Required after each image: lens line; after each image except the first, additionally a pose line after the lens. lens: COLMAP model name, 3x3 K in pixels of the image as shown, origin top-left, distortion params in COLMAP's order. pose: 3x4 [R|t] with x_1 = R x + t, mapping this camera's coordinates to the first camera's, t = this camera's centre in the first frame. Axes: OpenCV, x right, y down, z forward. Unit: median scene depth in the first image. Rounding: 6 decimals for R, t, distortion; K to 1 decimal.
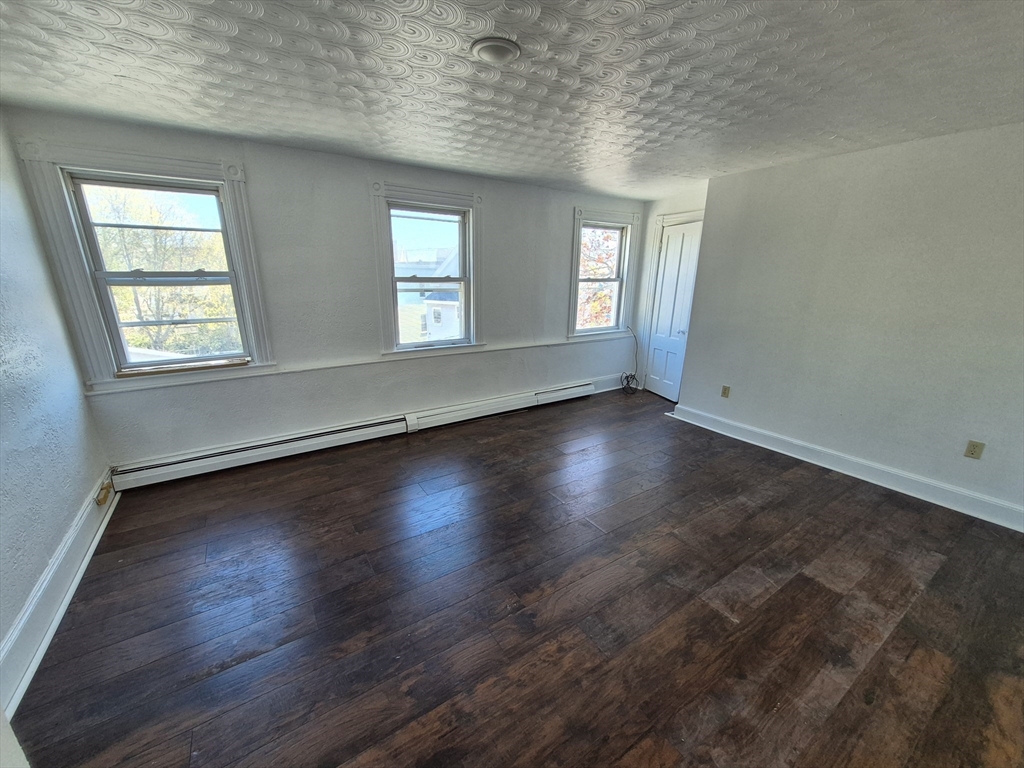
lens RADIAL K [[401.7, 0, 500.0], [0, 401.7, 396.1], [0, 0, 1]] dist [0.001860, -0.000425]
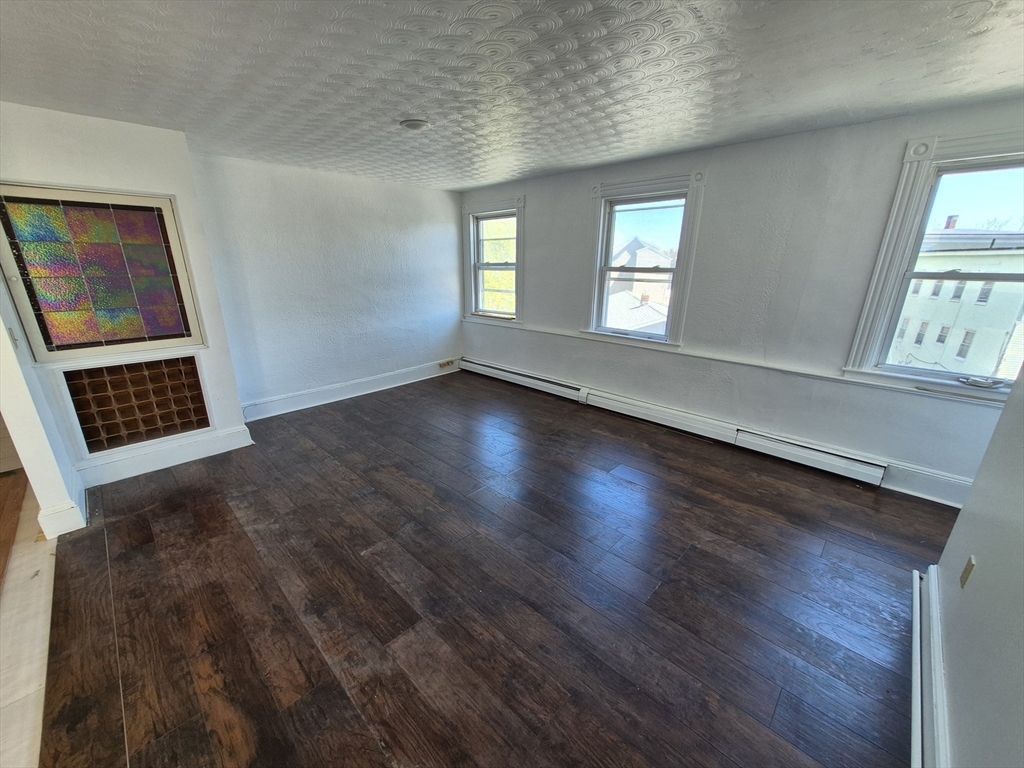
lens RADIAL K [[401.7, 0, 500.0], [0, 401.7, 396.1], [0, 0, 1]] dist [0.001860, -0.000425]
pose [[0.215112, 0.303911, -0.928097, 1.103309], [-0.286063, 0.928269, 0.237664, -0.187965], [0.933753, 0.214370, 0.286620, 0.628594]]
